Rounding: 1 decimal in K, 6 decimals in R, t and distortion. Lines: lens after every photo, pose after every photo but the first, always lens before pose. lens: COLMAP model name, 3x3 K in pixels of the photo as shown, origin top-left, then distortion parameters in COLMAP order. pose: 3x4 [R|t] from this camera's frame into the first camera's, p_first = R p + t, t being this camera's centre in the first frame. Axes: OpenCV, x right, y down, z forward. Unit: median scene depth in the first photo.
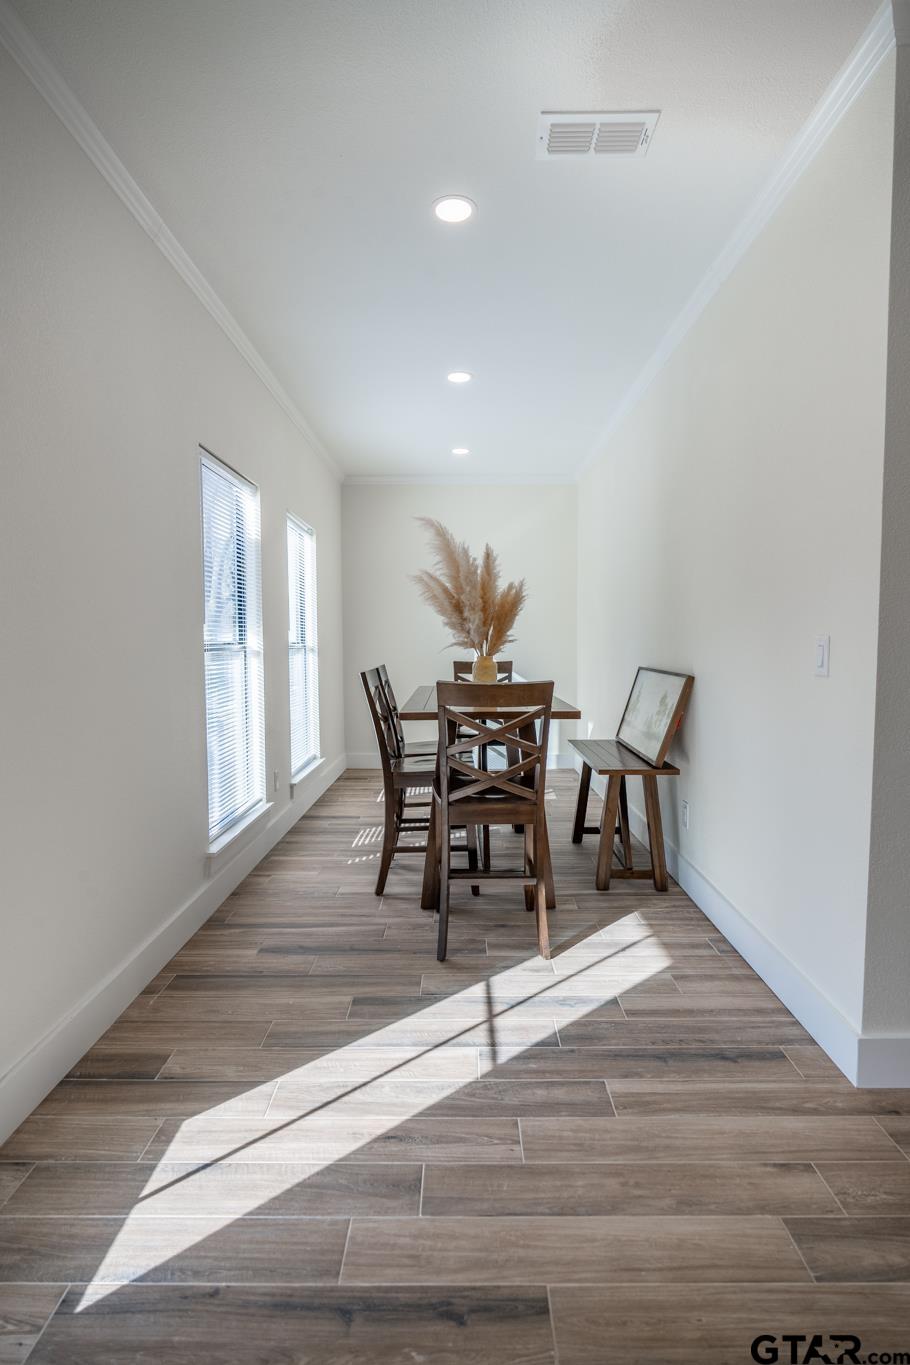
lens RADIAL K [[674.2, 0, 454.1], [0, 674.2, 684.8], [0, 0, 1]] dist [-0.009844, 0.002646]
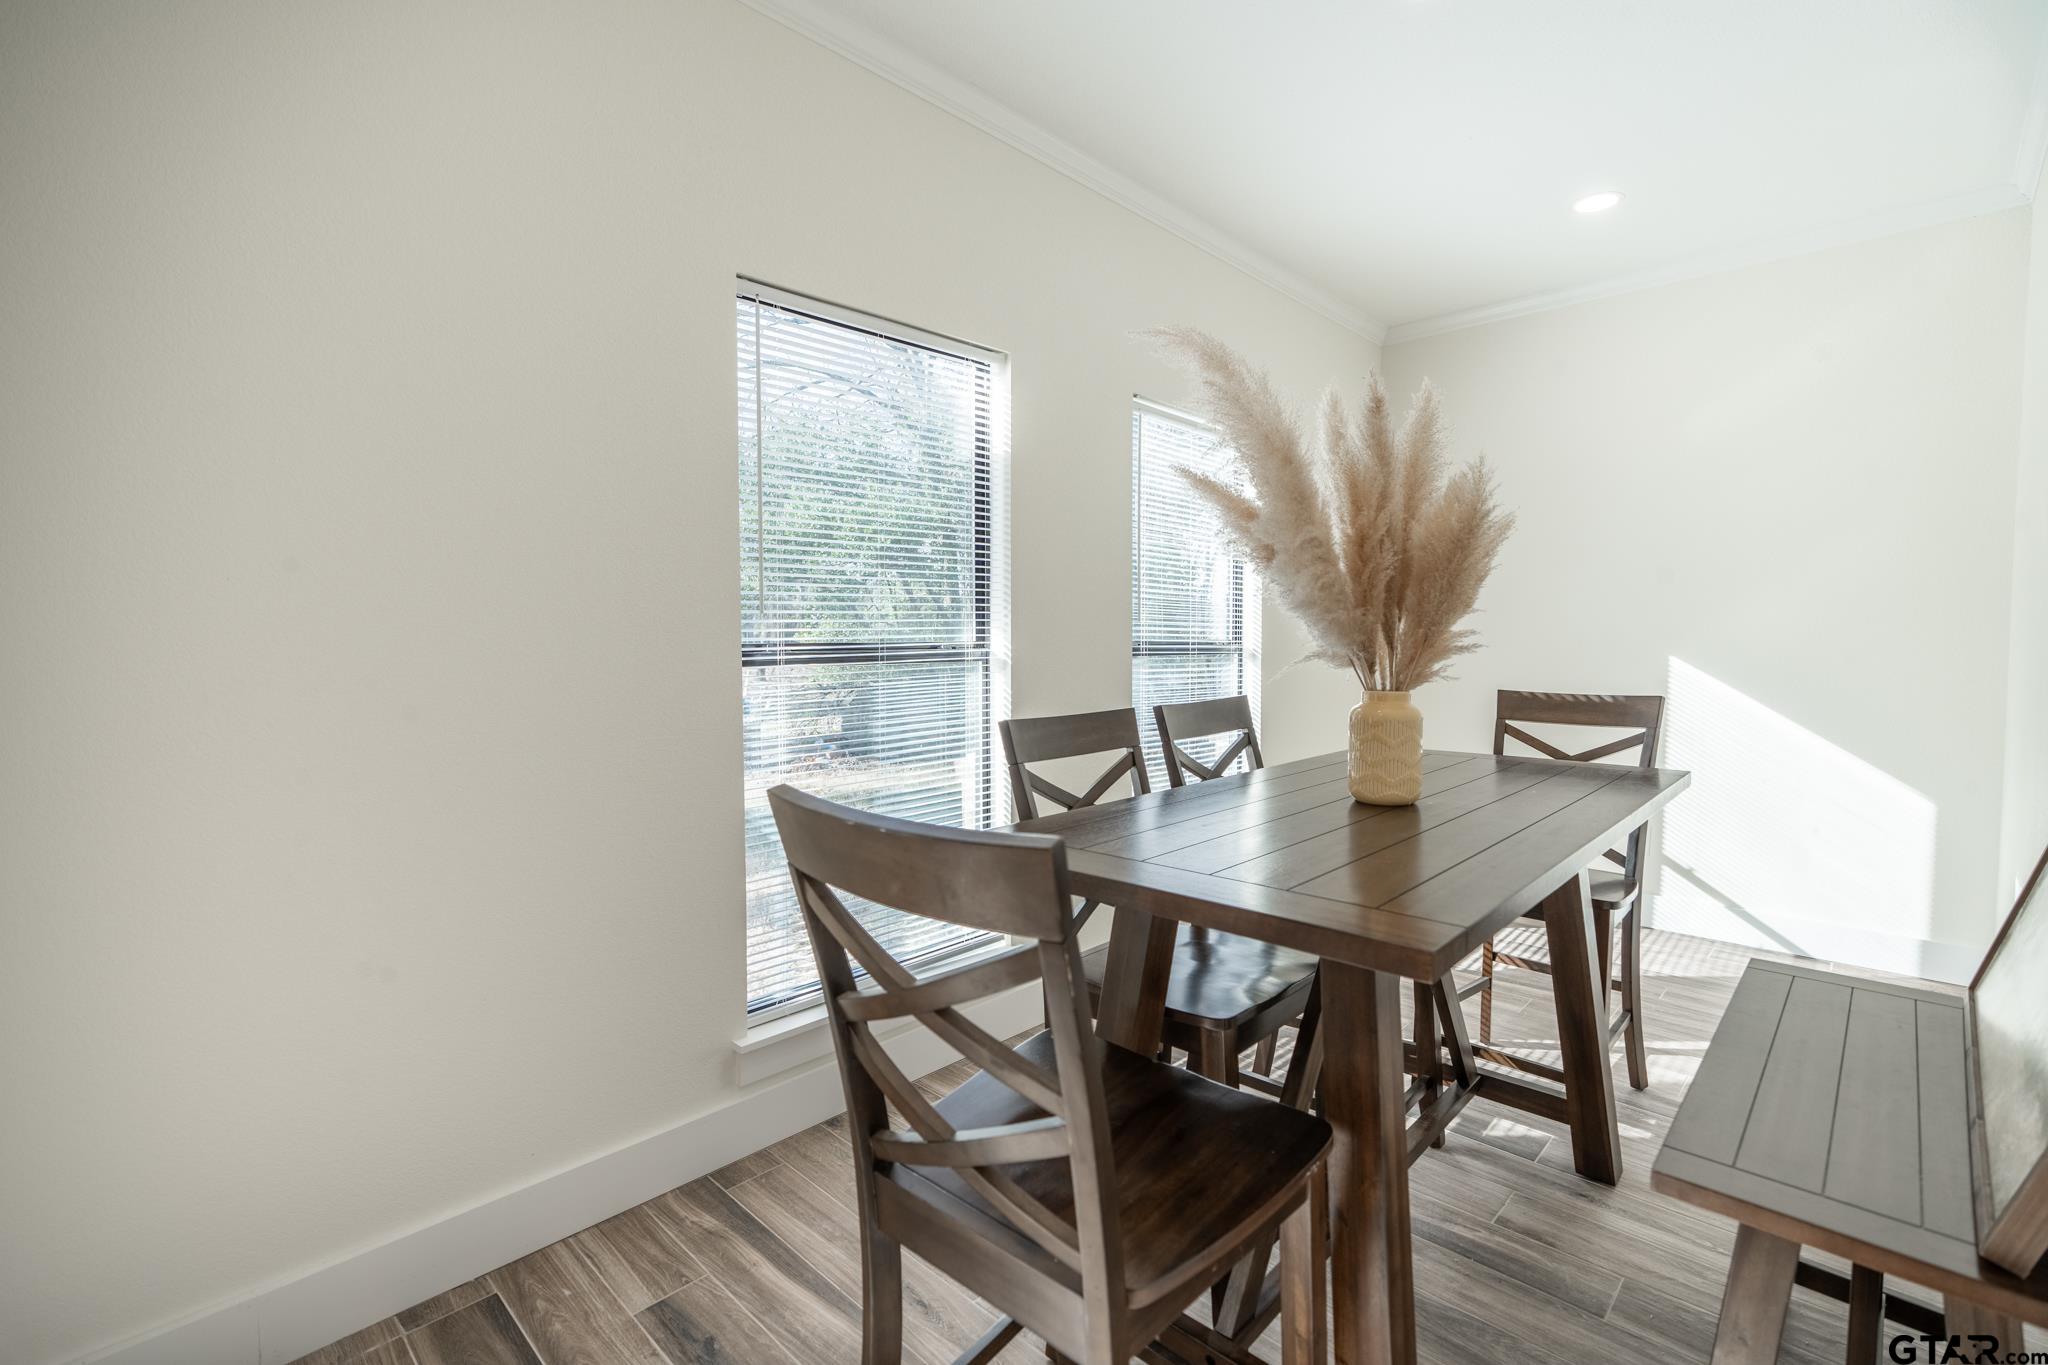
lens RADIAL K [[919.8, 0, 1022.4], [0, 919.8, 681.9], [0, 0, 1]] dist [-0.009757, 0.003868]
pose [[0.732150, 0.033951, -0.680297, 0.235404], [-0.043169, 0.999062, 0.003400, -0.039512], [0.679774, 0.026878, 0.732929, 0.511763]]
